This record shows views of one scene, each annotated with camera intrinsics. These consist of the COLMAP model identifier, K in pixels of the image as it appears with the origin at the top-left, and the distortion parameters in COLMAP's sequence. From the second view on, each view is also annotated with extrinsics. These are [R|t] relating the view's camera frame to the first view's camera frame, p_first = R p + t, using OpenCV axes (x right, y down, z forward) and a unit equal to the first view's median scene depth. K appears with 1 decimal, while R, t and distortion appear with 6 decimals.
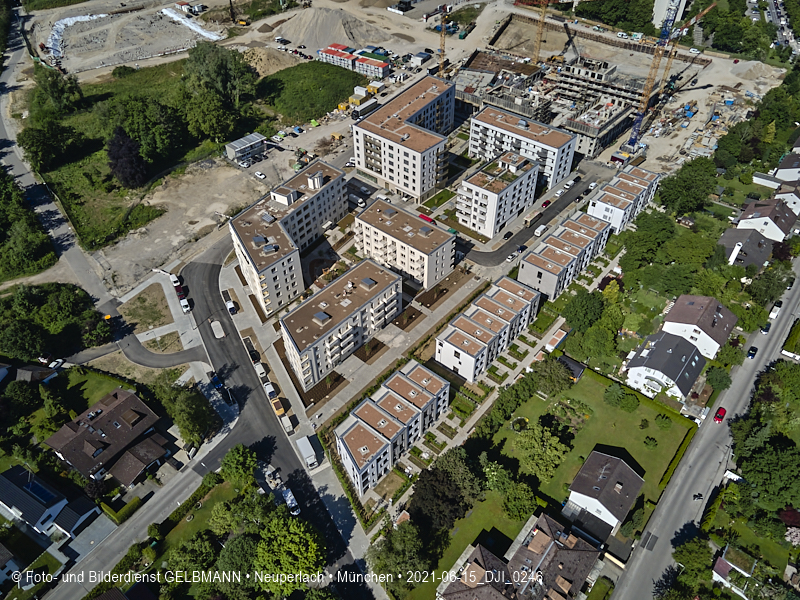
lens RADIAL K [[581.4, 0, 398.8], [0, 581.4, 298.2], [0, 0, 1]] dist [0.024332, 0.030950]
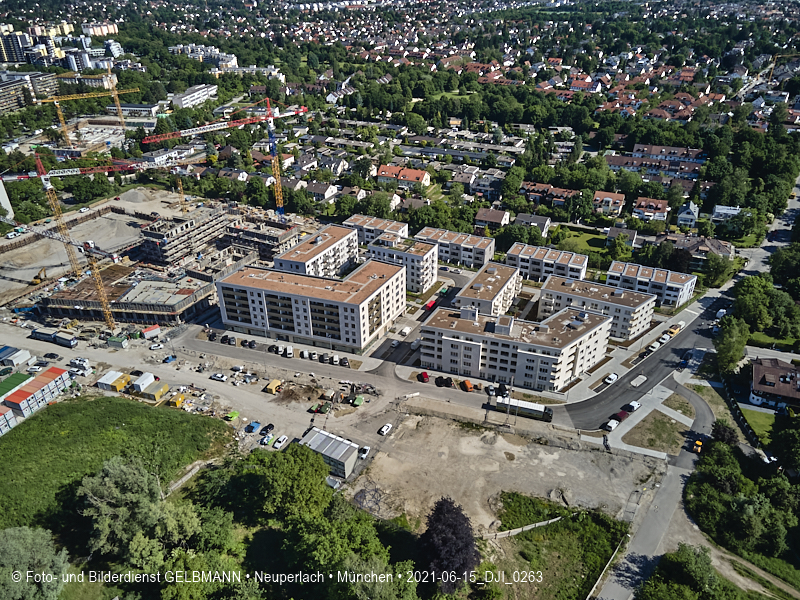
lens RADIAL K [[581.4, 0, 398.8], [0, 581.4, 298.2], [0, 0, 1]] dist [0.024332, 0.030950]
pose [[-0.232619, -0.474212, 0.849124, -0.796001], [0.664631, 0.559891, 0.494760, -0.663558], [-0.710038, 0.679444, 0.184935, 0.737049]]
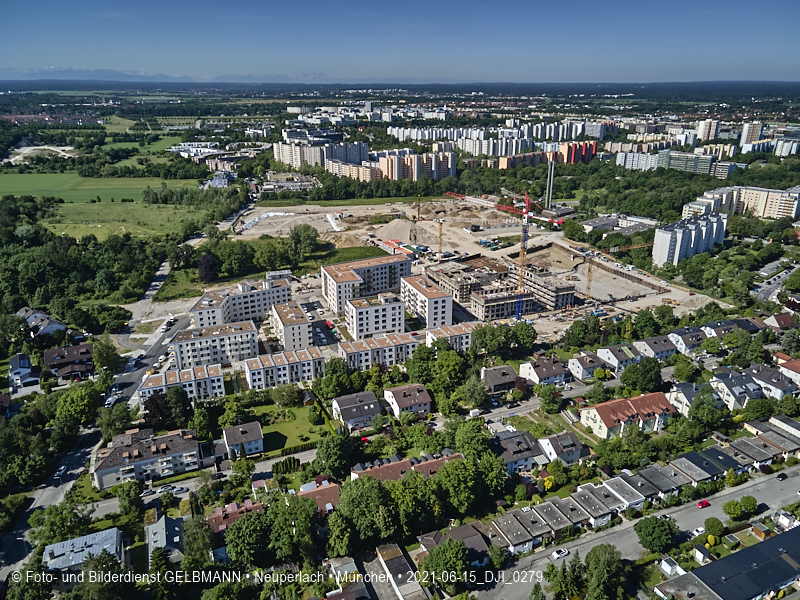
lens RADIAL K [[581.4, 0, 398.8], [0, 581.4, 298.2], [0, 0, 1]] dist [0.024332, 0.030950]
pose [[0.888861, 0.162757, -0.428294, 0.747879], [-0.313051, 0.898295, -0.308327, 0.187621], [0.334552, 0.408138, 0.849410, -0.215361]]
